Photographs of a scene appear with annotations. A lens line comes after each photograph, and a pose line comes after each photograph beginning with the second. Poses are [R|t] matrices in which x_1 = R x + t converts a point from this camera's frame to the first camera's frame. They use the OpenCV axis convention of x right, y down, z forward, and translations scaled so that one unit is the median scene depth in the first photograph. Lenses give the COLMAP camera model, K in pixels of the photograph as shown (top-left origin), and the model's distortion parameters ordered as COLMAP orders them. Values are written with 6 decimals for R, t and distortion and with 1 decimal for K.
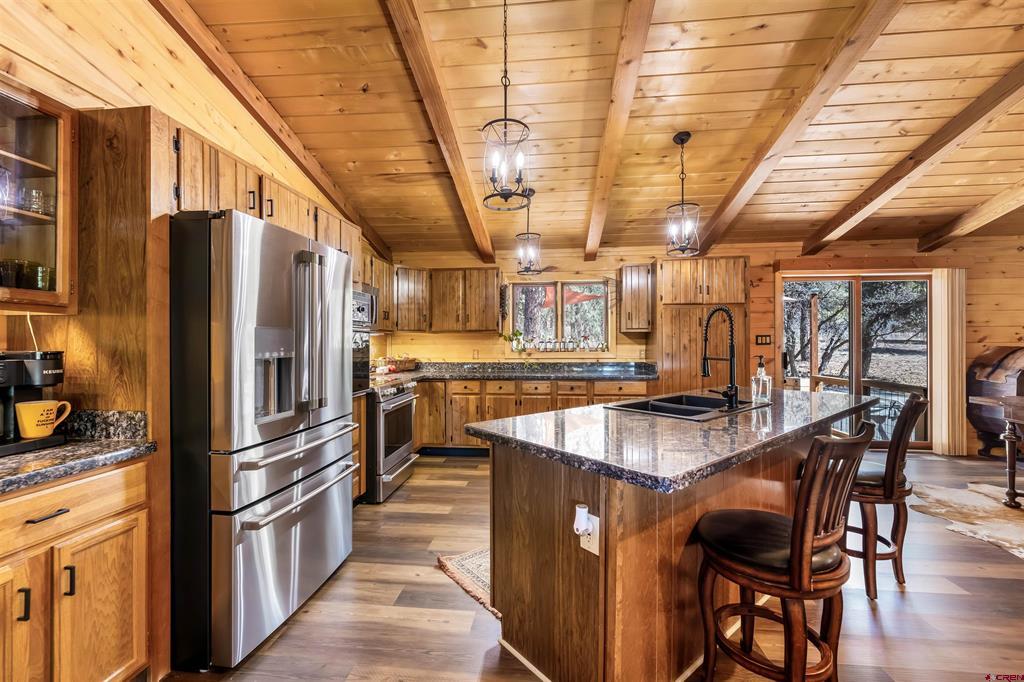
lens RADIAL K [[421.1, 0, 509.2], [0, 421.1, 342.3], [0, 0, 1]] dist [0.002716, -0.006190]
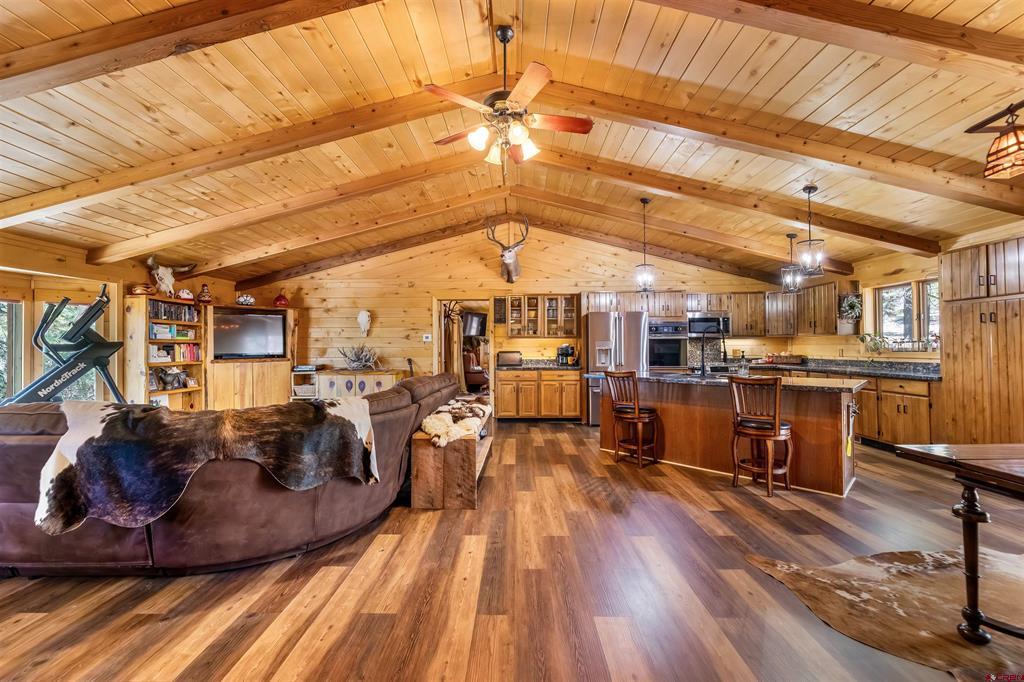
lens RADIAL K [[417.2, 0, 507.9], [0, 417.2, 342.6], [0, 0, 1]] dist [0.002755, -0.005590]
pose [[0.086637, -0.008446, -0.996204, 1.211327], [0.007686, 0.999940, -0.007809, 0.001551], [0.996210, -0.006980, 0.086697, -0.054165]]
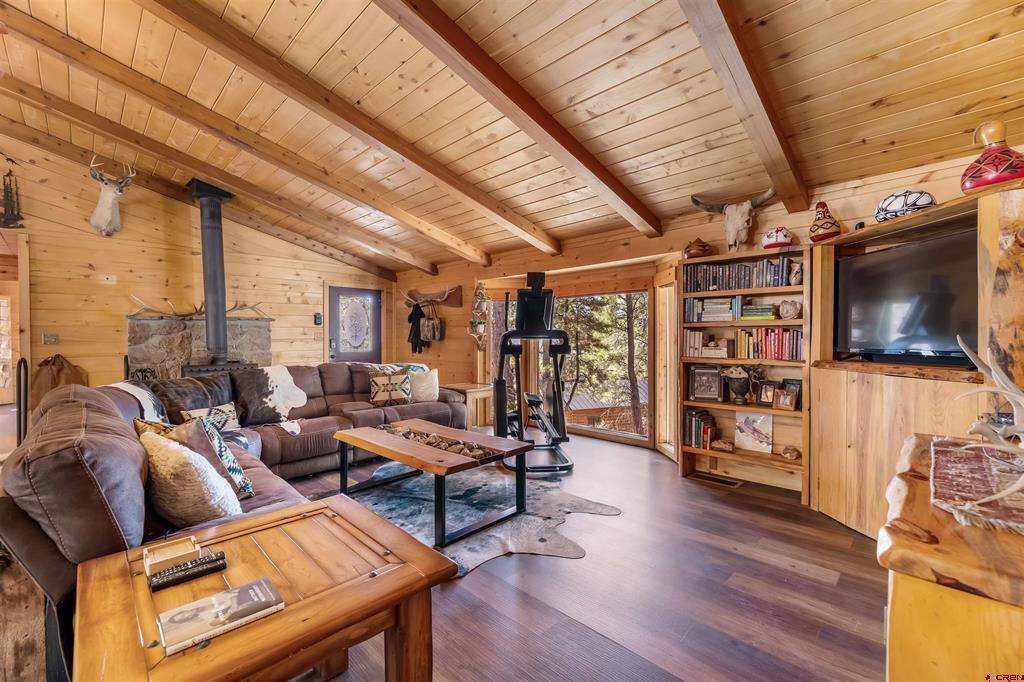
lens RADIAL K [[431.8, 0, 508.9], [0, 431.8, 342.1], [0, 0, 1]] dist [0.000768, 0.000384]
pose [[-0.783029, -0.003929, 0.621973, -0.360815], [0.004913, 0.999910, 0.012502, 0.000369], [-0.621966, 0.012845, -0.782939, -0.081159]]
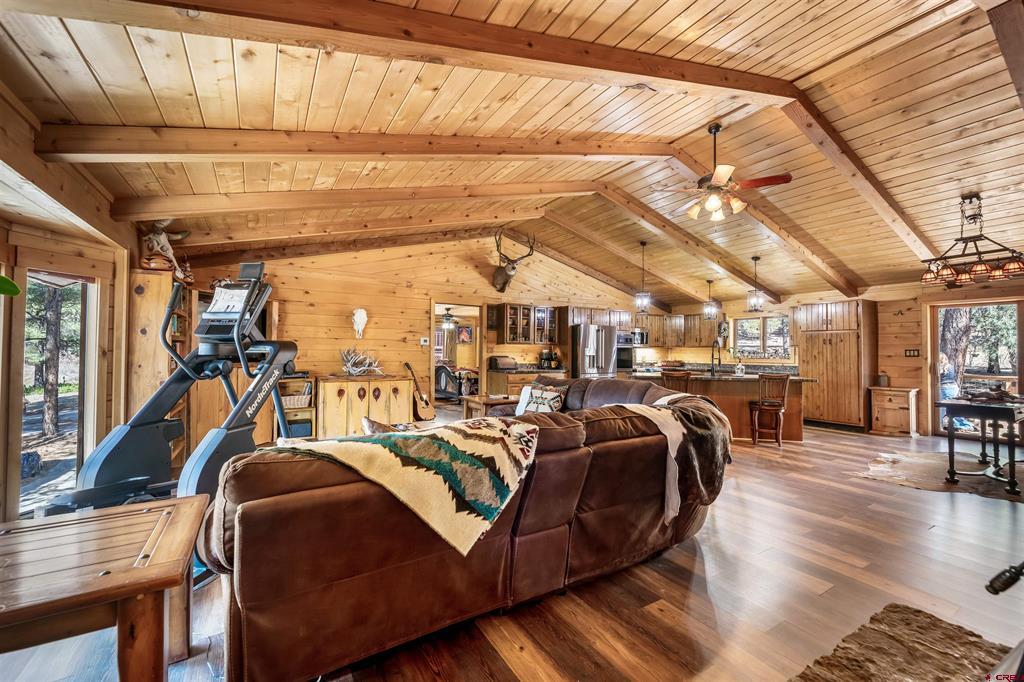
lens RADIAL K [[421.1, 0, 509.2], [0, 421.1, 342.3], [0, 0, 1]] dist [0.002716, -0.006190]
pose [[0.605649, -0.008530, -0.795686, 1.006387], [-0.010048, 0.999781, -0.018366, -0.002709], [0.795669, 0.019119, 0.605430, -0.968448]]
